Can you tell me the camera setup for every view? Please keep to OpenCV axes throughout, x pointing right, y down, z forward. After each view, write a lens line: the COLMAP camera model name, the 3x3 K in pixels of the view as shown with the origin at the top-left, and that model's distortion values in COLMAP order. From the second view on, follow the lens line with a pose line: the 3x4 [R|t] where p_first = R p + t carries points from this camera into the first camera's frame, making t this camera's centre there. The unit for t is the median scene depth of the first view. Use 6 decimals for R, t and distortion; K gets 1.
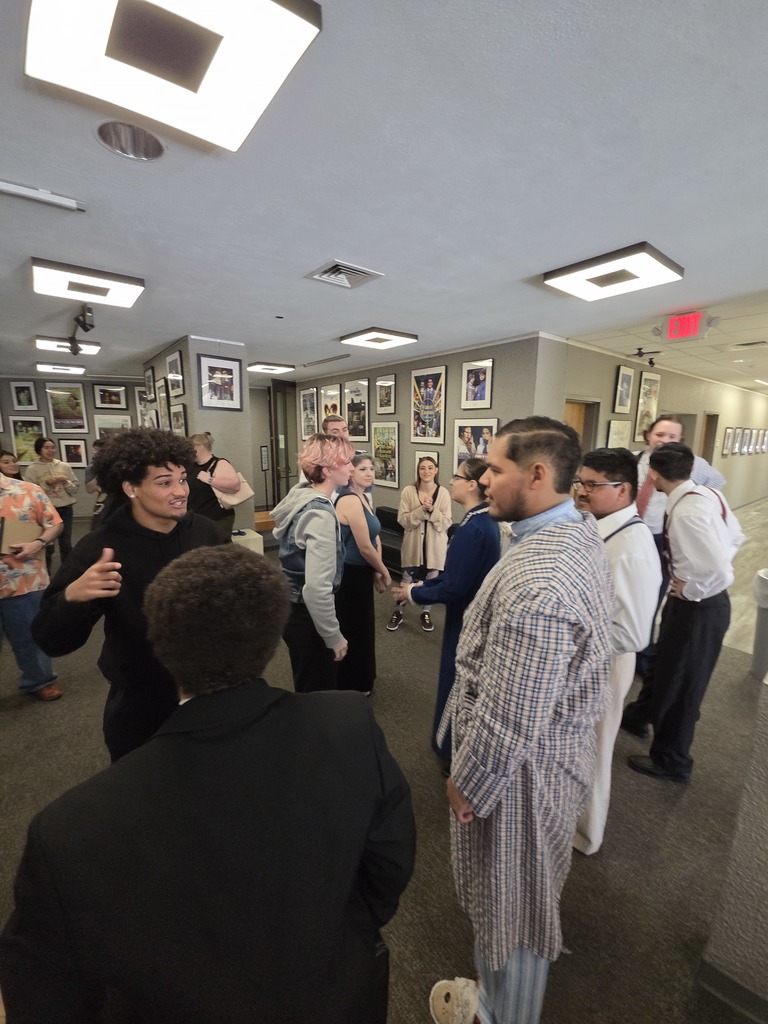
lens RADIAL K [[413.3, 0, 388.8], [0, 413.3, 514.7], [0, 0, 1]] dist [0.010945, -0.004981]
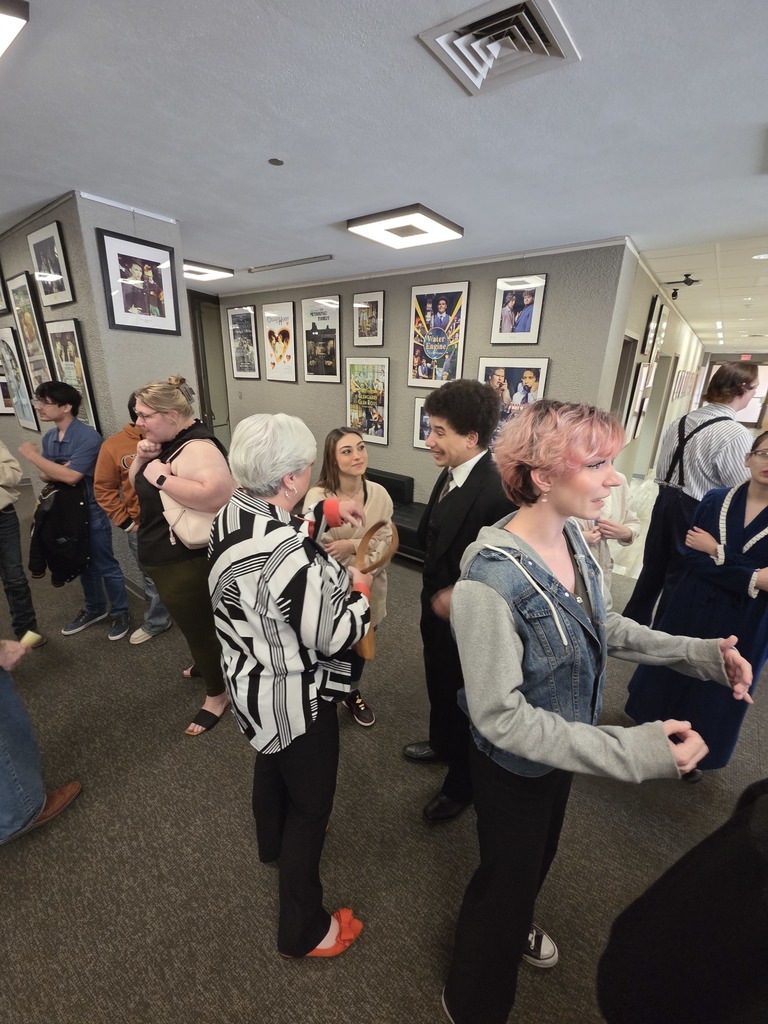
lens RADIAL K [[413.3, 0, 384.9], [0, 413.3, 507.5], [0, 0, 1]] dist [0.010945, -0.004981]
pose [[0.973114, -0.054821, 0.223705, -0.192278], [0.024425, 0.990346, 0.136445, -0.062573], [-0.229026, -0.127313, 0.965059, 0.258696]]
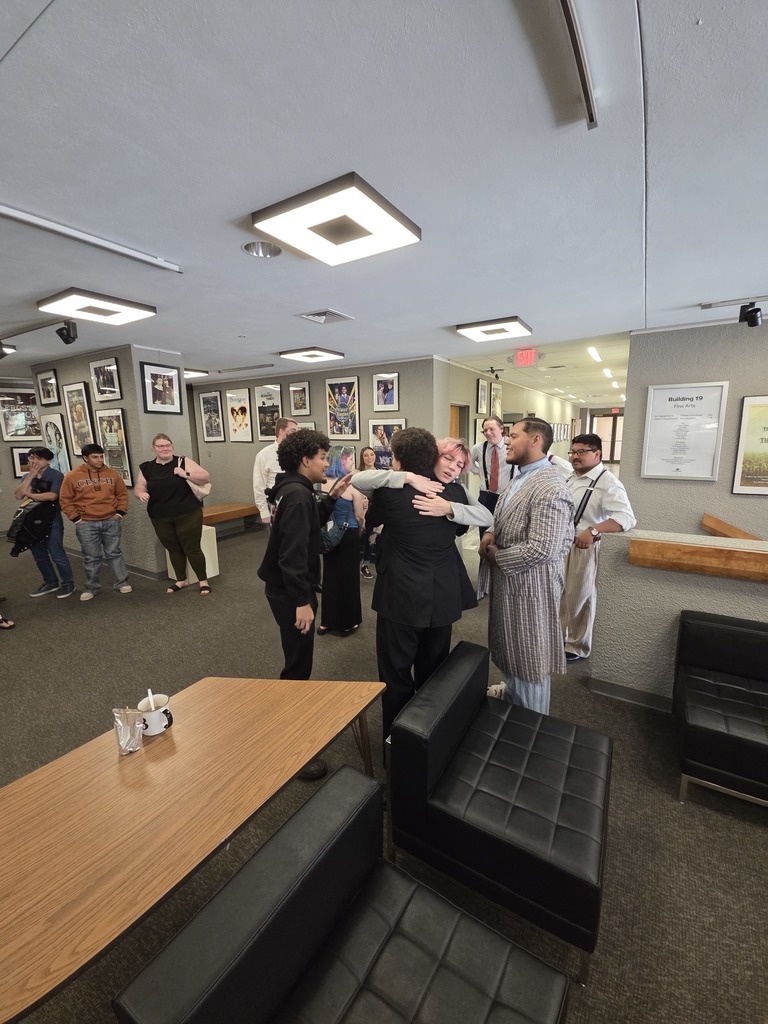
lens RADIAL K [[413.3, 0, 382.3], [0, 413.3, 506.6], [0, 0, 1]] dist [0.010945, -0.004981]
pose [[0.942792, -0.082121, 0.323108, -0.218035], [0.087925, 0.996121, -0.003381, 0.036518], [-0.321577, 0.031597, 0.946356, -0.174020]]
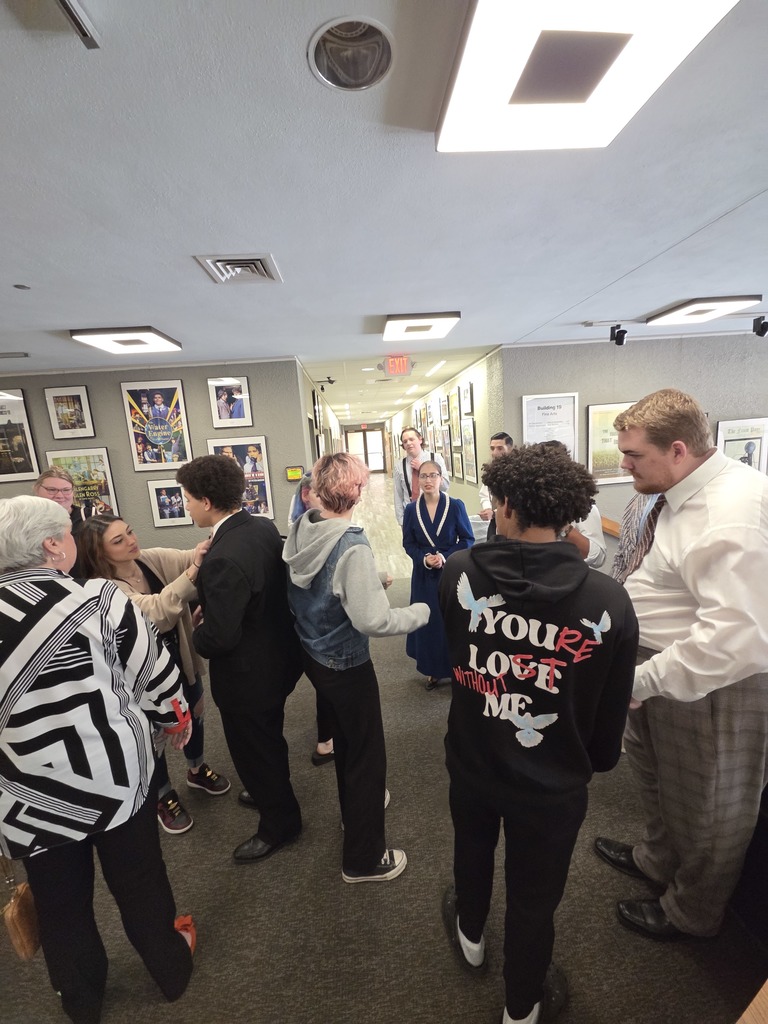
lens RADIAL K [[413.3, 0, 380.0], [0, 413.3, 506.9], [0, 0, 1]] dist [0.010945, -0.004981]
pose [[0.570071, -0.178702, 0.801926, -0.365032], [0.231260, 0.971496, 0.052092, -0.045966], [-0.788377, 0.155757, 0.595149, 0.181757]]
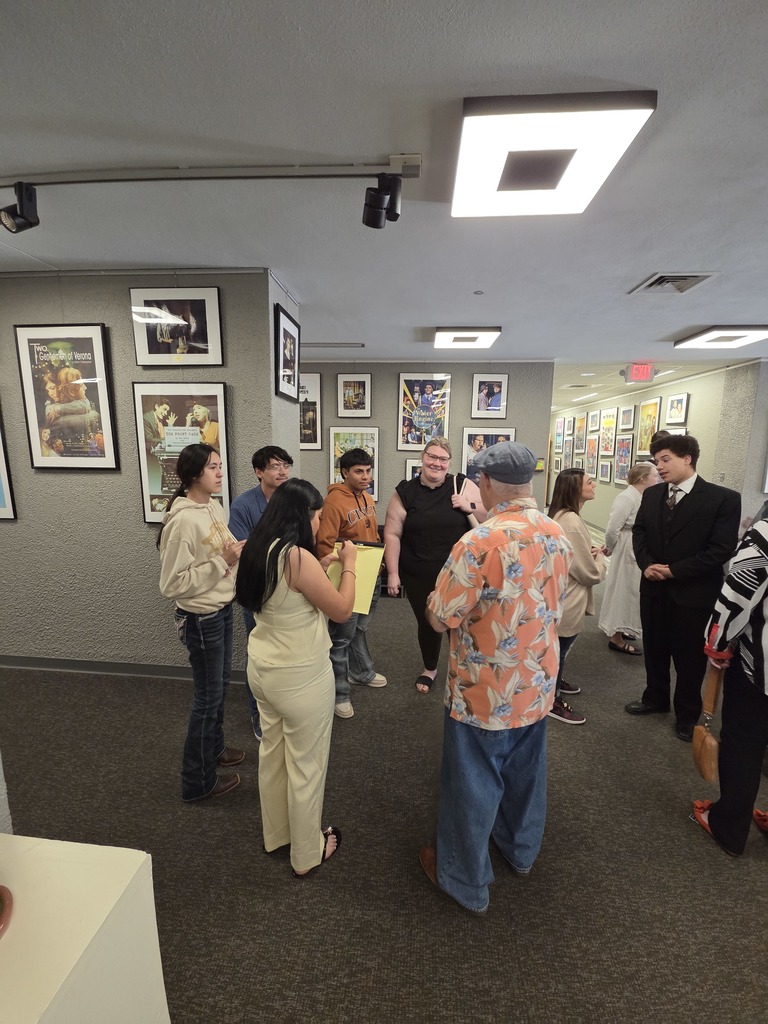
lens RADIAL K [[413.3, 0, 383.2], [0, 413.3, 508.2], [0, 0, 1]] dist [0.010945, -0.004981]
pose [[0.692222, -0.103383, 0.714241, -0.708687], [0.130199, 0.991337, 0.017307, -0.073470], [-0.709843, 0.081013, 0.699686, 0.428831]]
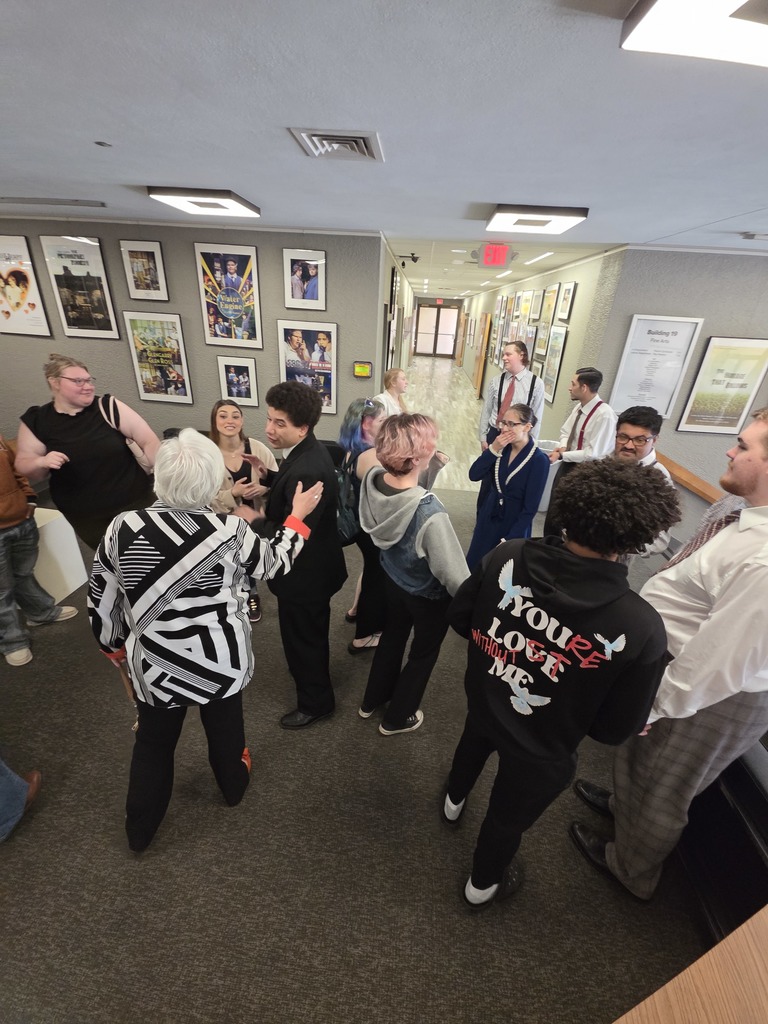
lens RADIAL K [[413.3, 0, 380.4], [0, 413.3, 505.8], [0, 0, 1]] dist [0.010945, -0.004981]
pose [[0.694251, -0.282943, 0.661784, -0.362986], [0.091931, 0.946815, 0.308366, -0.106071], [-0.713837, -0.153245, 0.683339, 0.190032]]
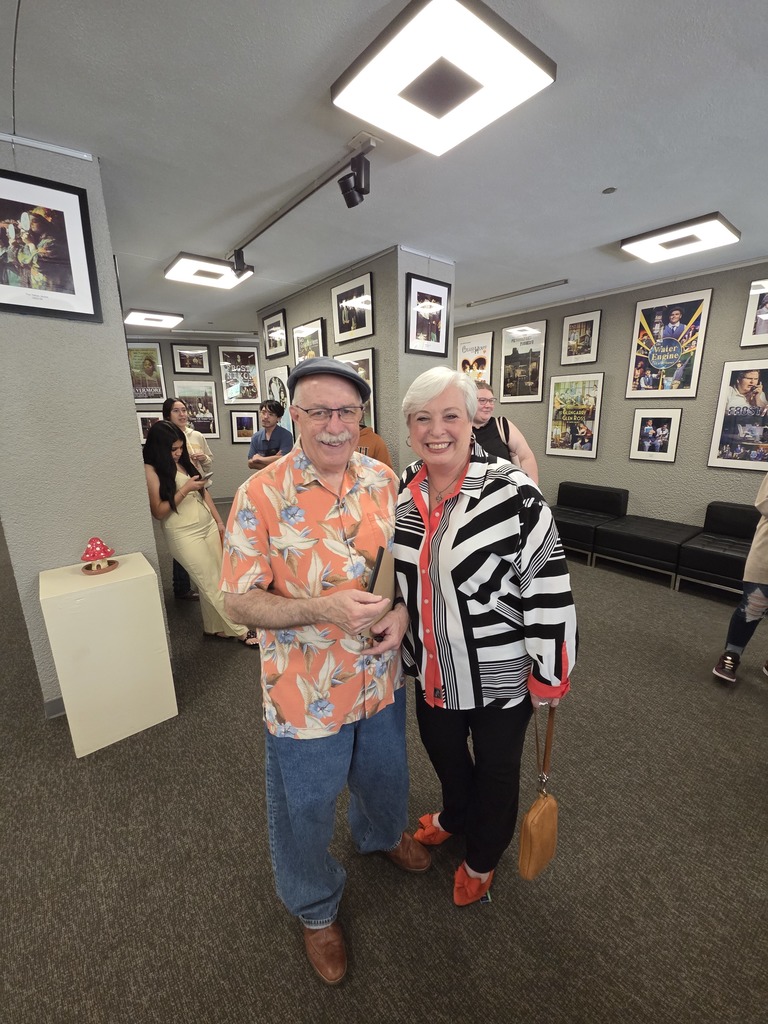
lens RADIAL K [[413.3, 0, 388.6], [0, 413.3, 506.9], [0, 0, 1]] dist [0.010945, -0.004981]
pose [[0.999724, -0.023474, -0.001149, -0.437507], [0.023501, 0.998988, 0.038362, -0.012803], [0.000247, -0.038378, 0.999263, 0.236256]]
